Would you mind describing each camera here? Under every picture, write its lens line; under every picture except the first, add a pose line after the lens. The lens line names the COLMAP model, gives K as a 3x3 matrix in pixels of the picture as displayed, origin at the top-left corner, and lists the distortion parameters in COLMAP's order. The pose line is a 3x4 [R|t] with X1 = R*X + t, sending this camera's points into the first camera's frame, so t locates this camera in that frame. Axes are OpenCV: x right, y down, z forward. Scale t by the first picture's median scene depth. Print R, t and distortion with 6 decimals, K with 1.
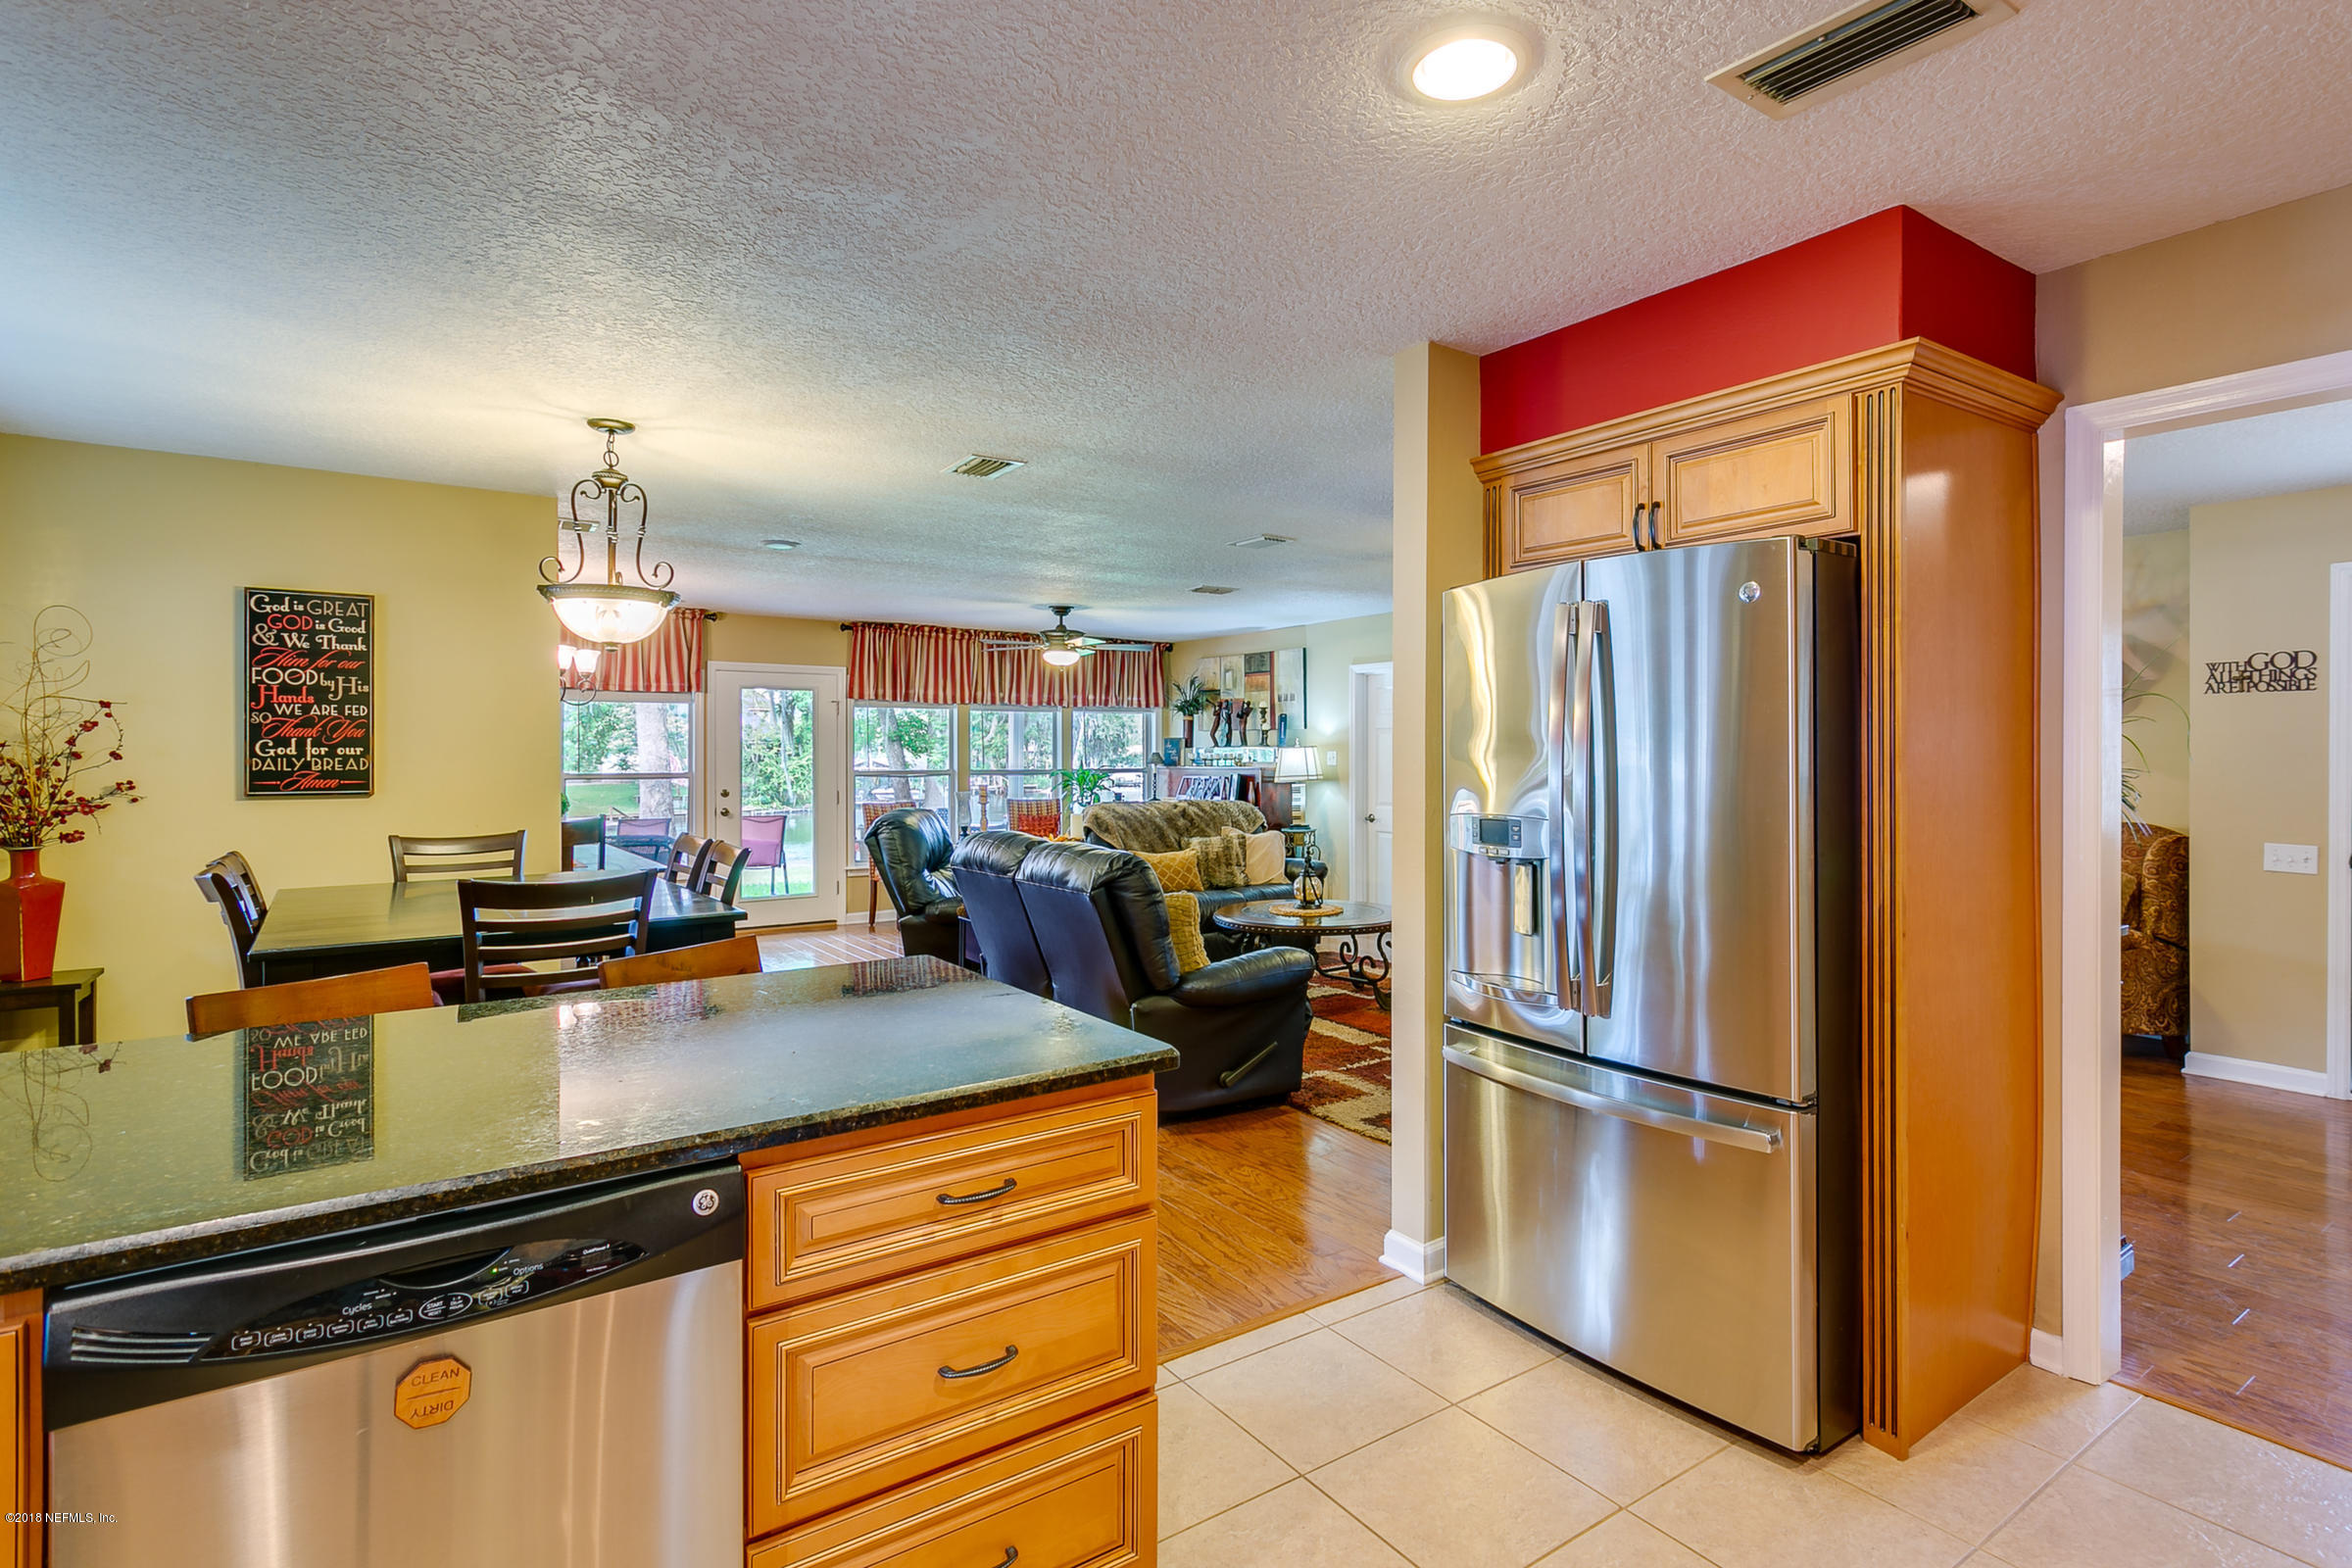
lens RADIAL K [[1219.2, 0, 1089.4], [0, 1219.2, 759.2], [0, 0, 1]] dist [-0.000805, -0.000268]
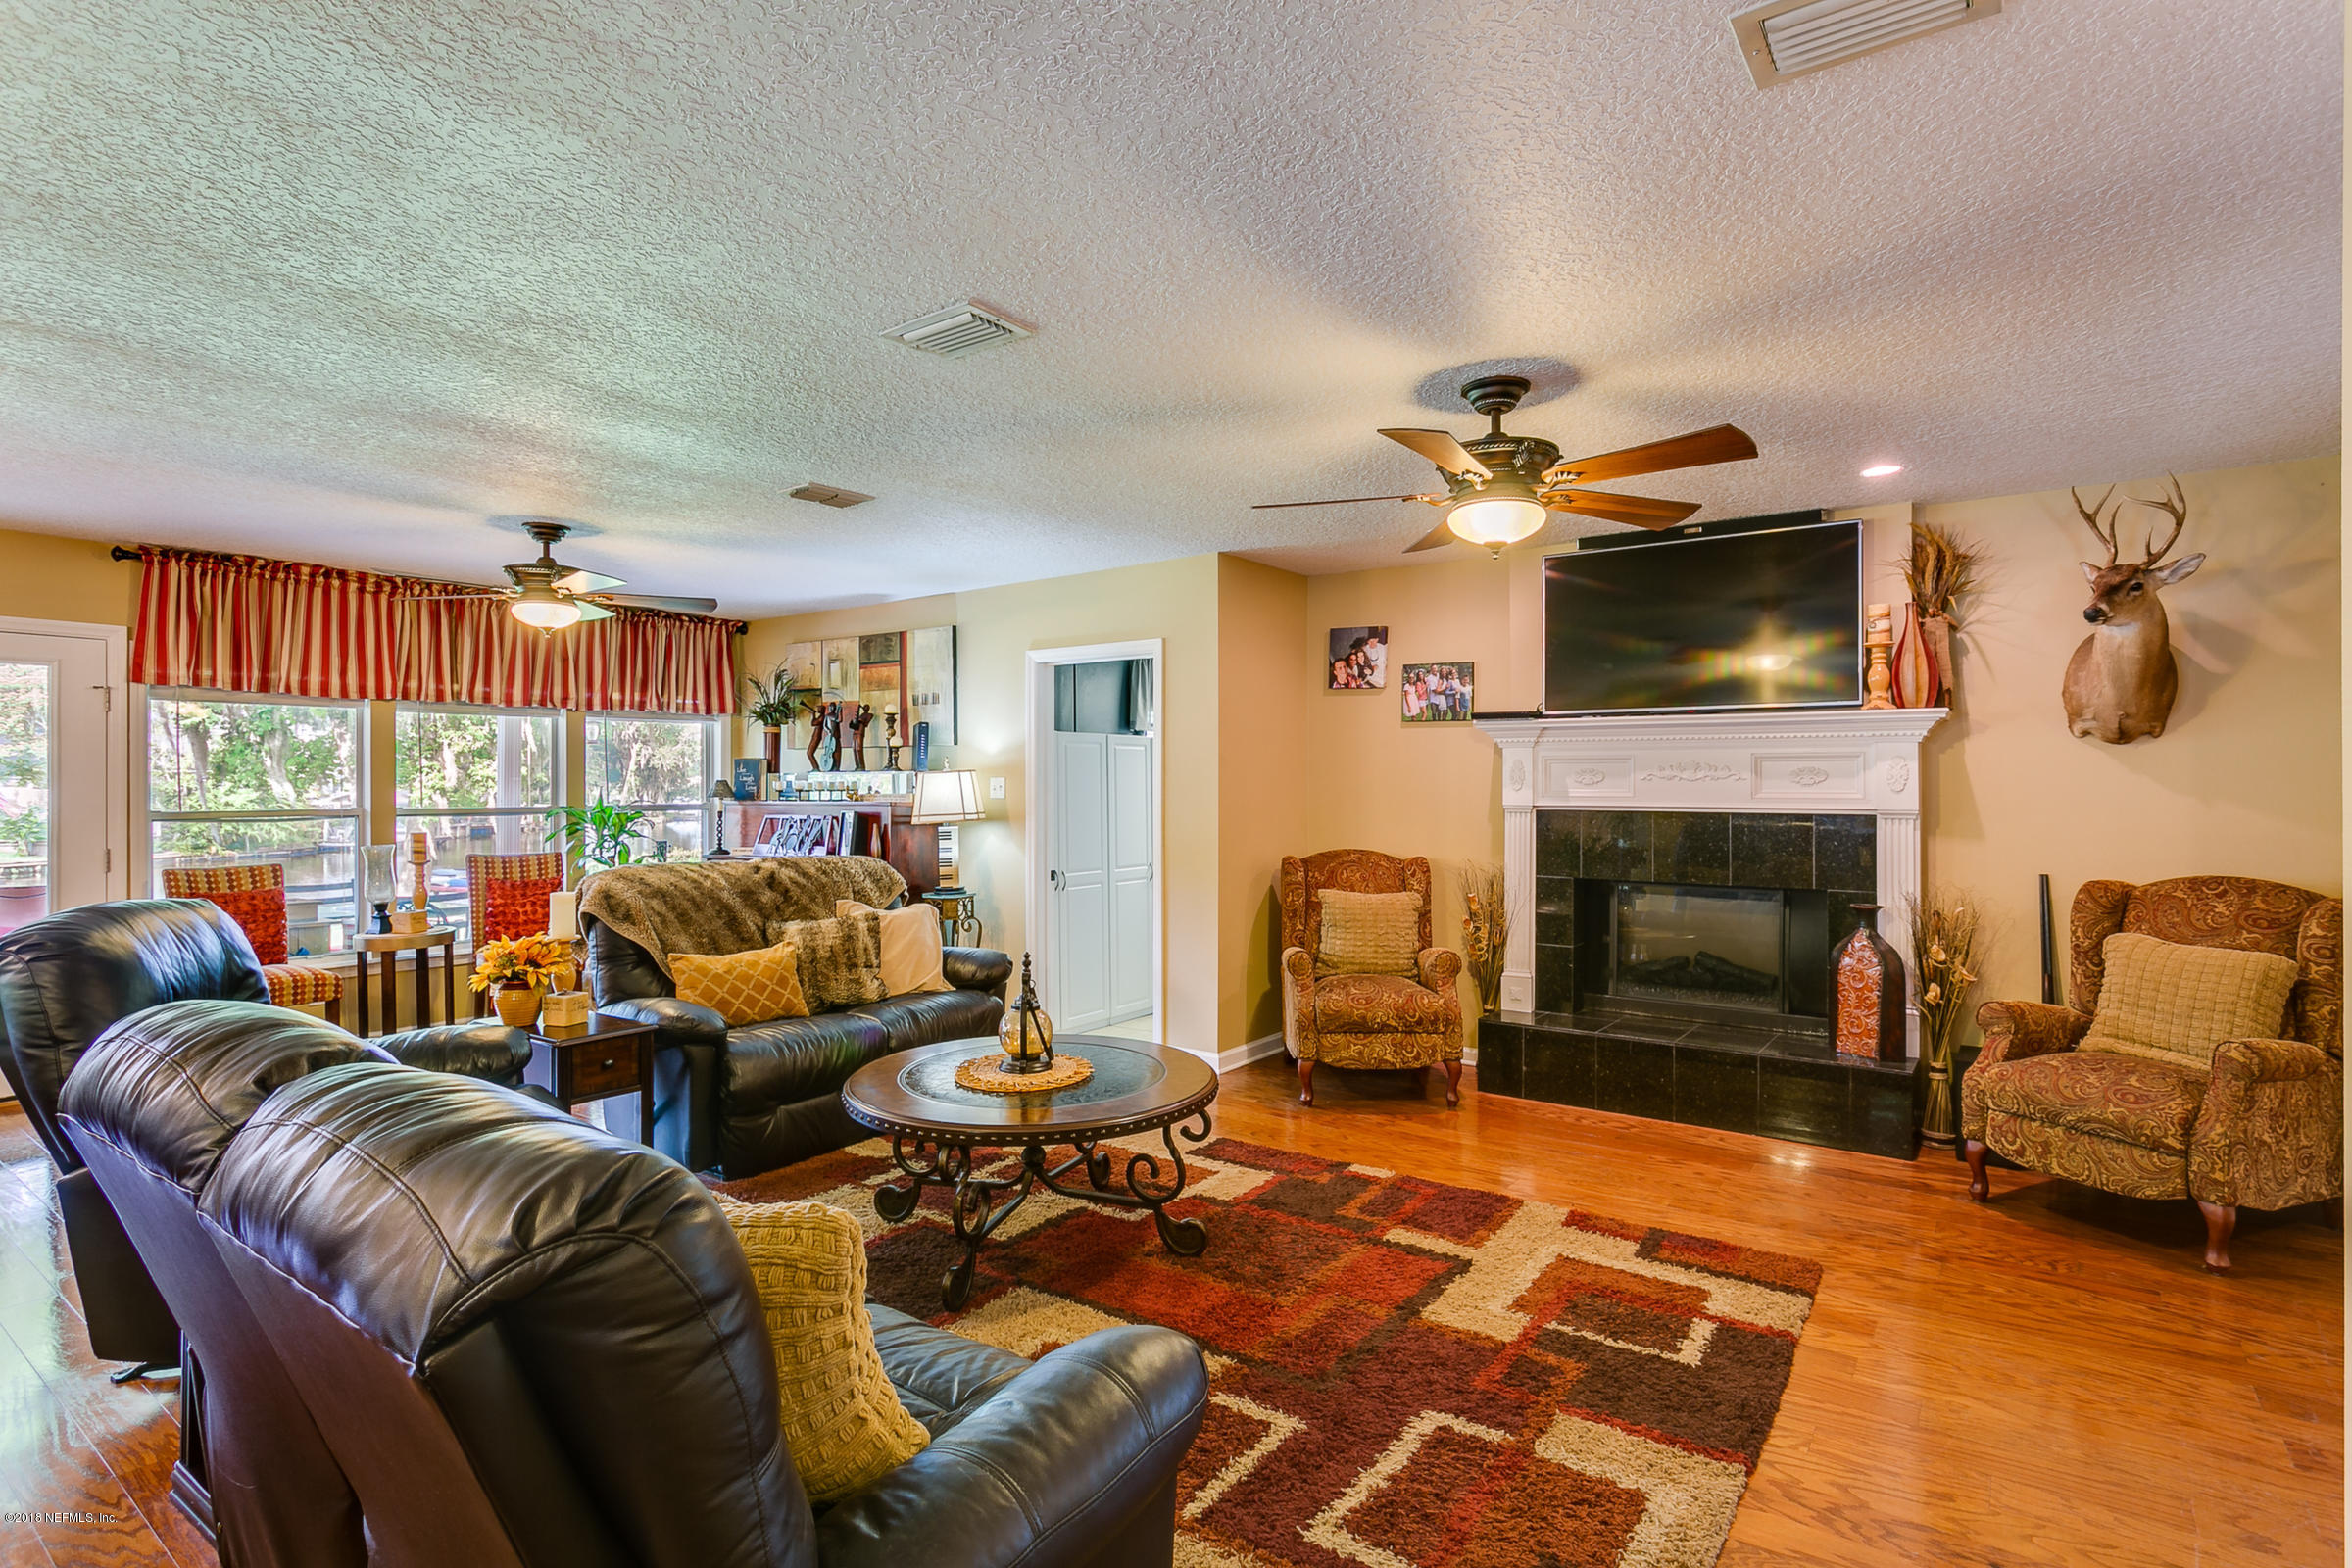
lens RADIAL K [[1168.6, 0, 1168.6], [0, 1168.6, 779.6], [0, 0, 1]] dist [-0.002518, -0.000082]
pose [[0.912982, 0.000943, 0.407999, 0.018765], [0.002705, 0.999961, -0.008362, 0.000218], [-0.407991, 0.008738, 0.912944, 0.346822]]
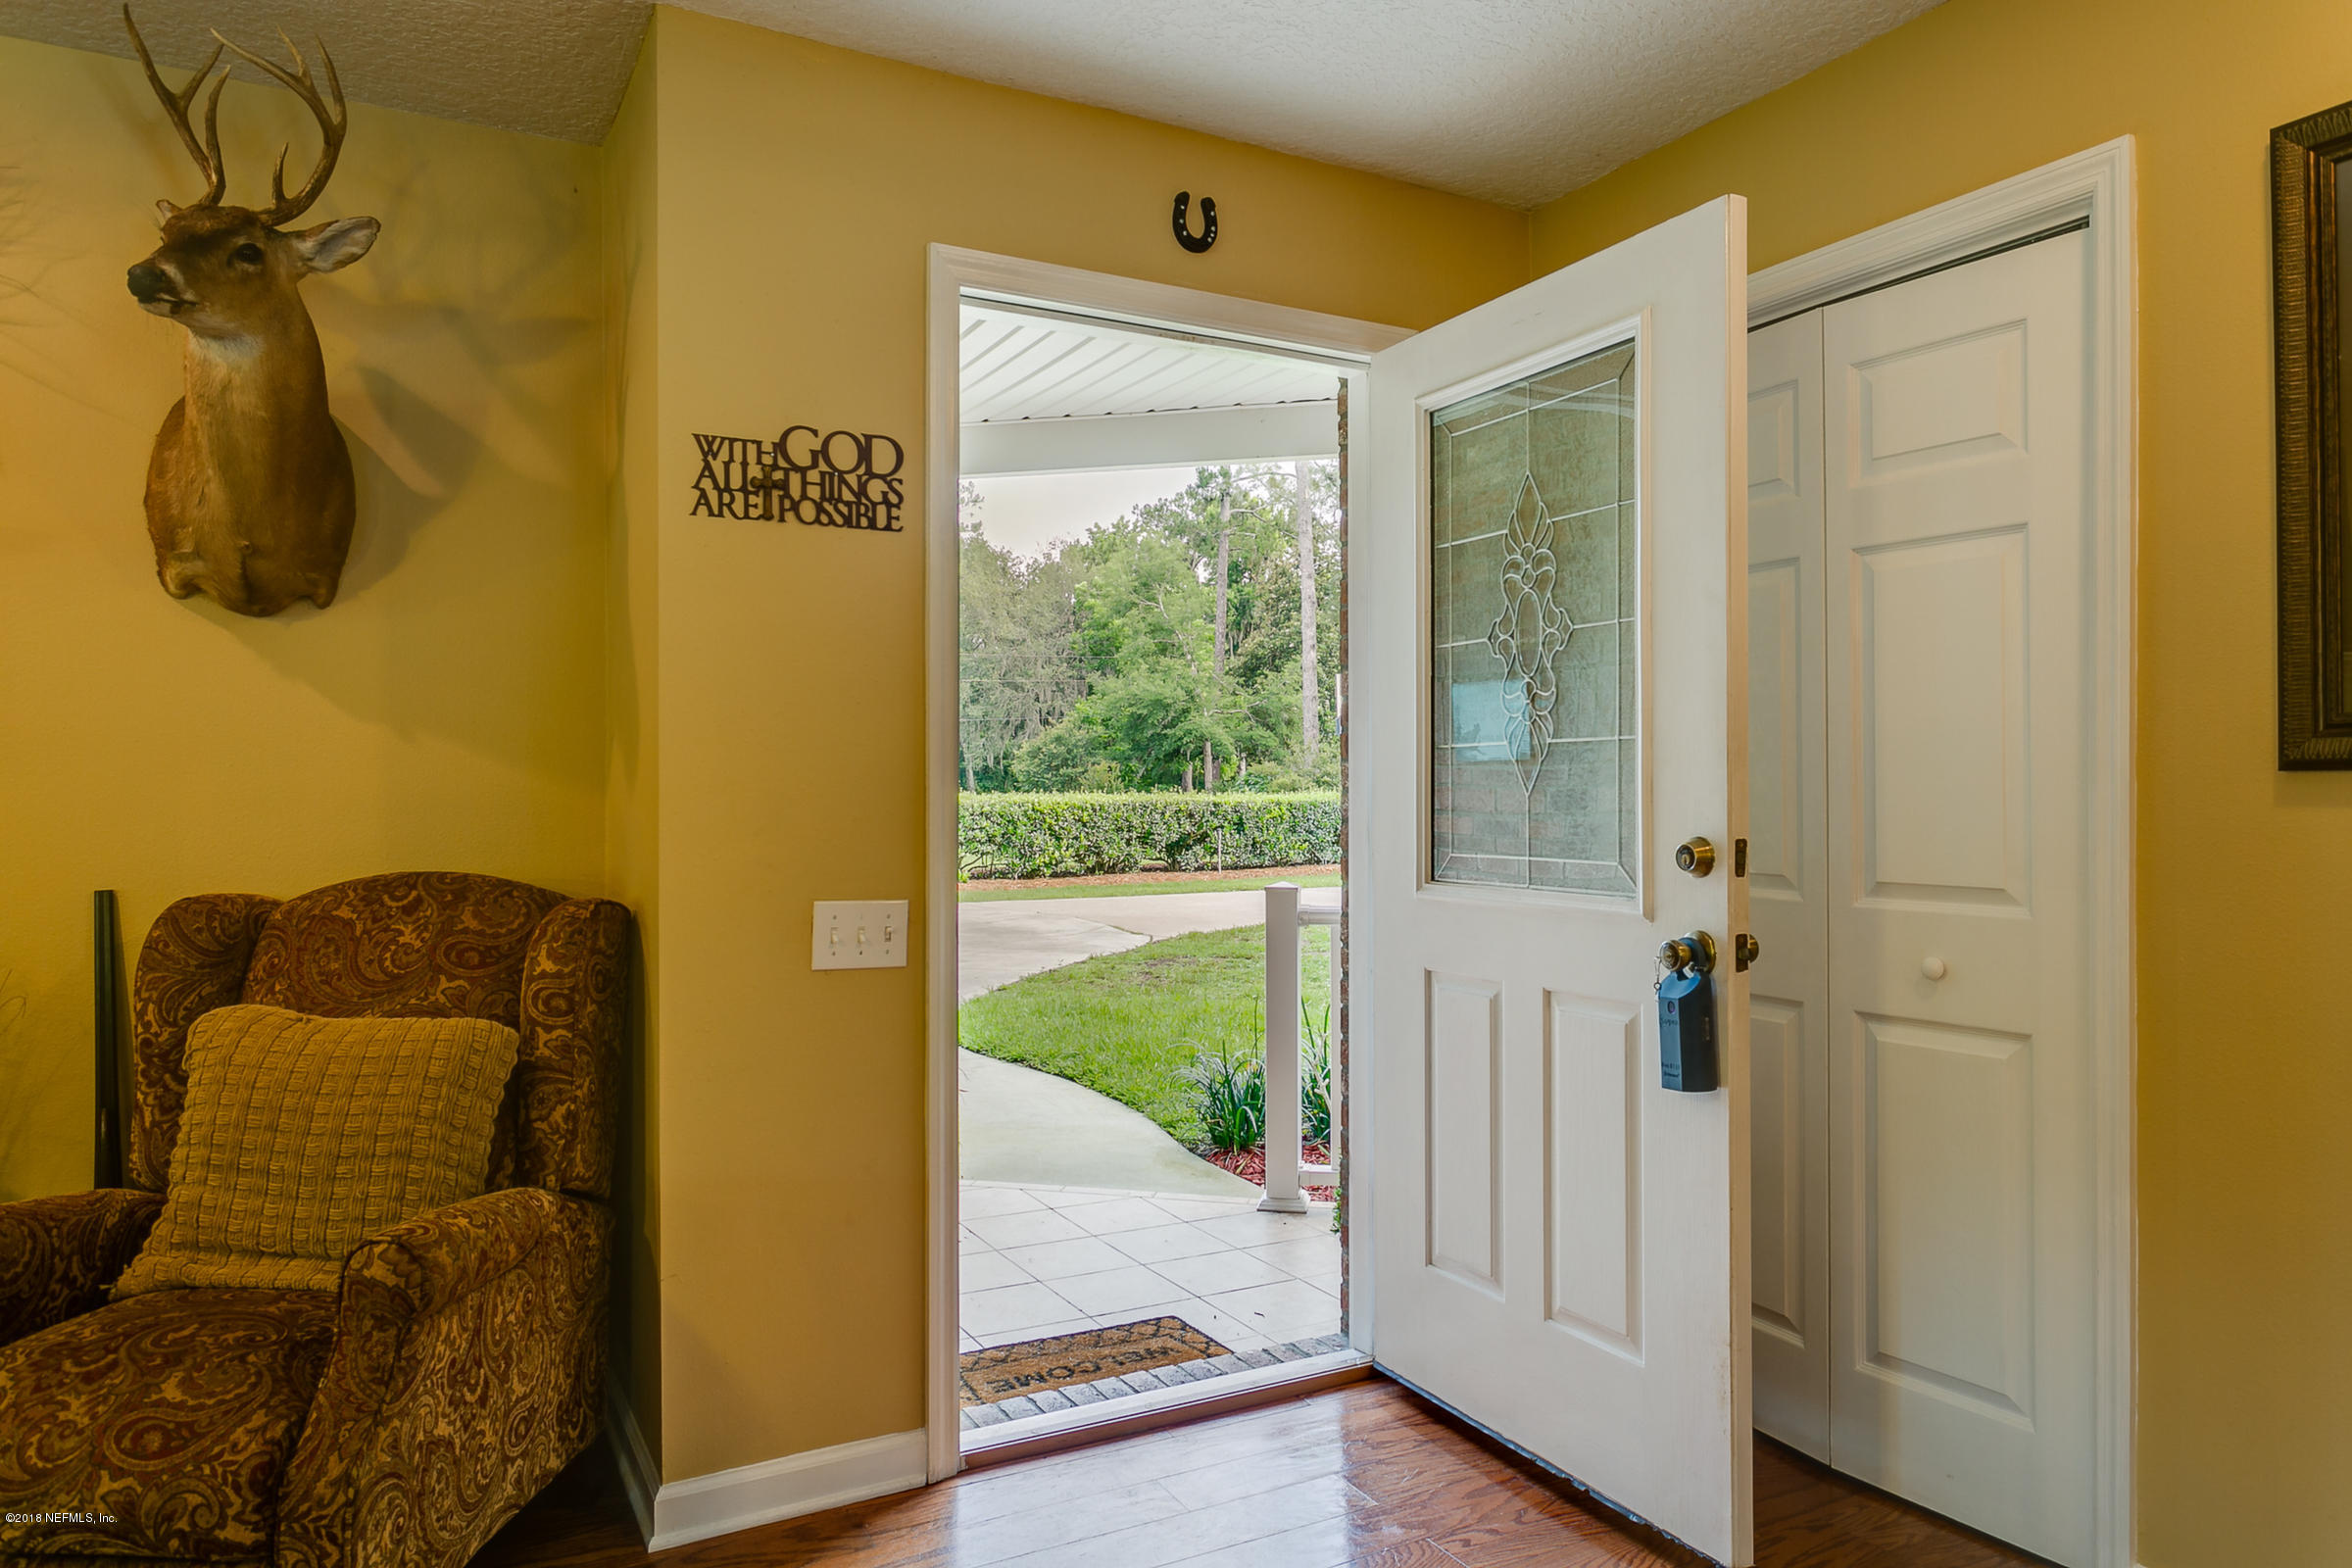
lens RADIAL K [[1413.4, 0, 1122.7], [0, 1413.4, 781.2], [0, 0, 1]] dist [-0.003672, 0.001016]
pose [[0.052698, 0.004997, 0.998598, 0.242530], [0.007347, 0.999958, -0.005391, 0.015392], [-0.998583, 0.007621, 0.052659, 0.418225]]
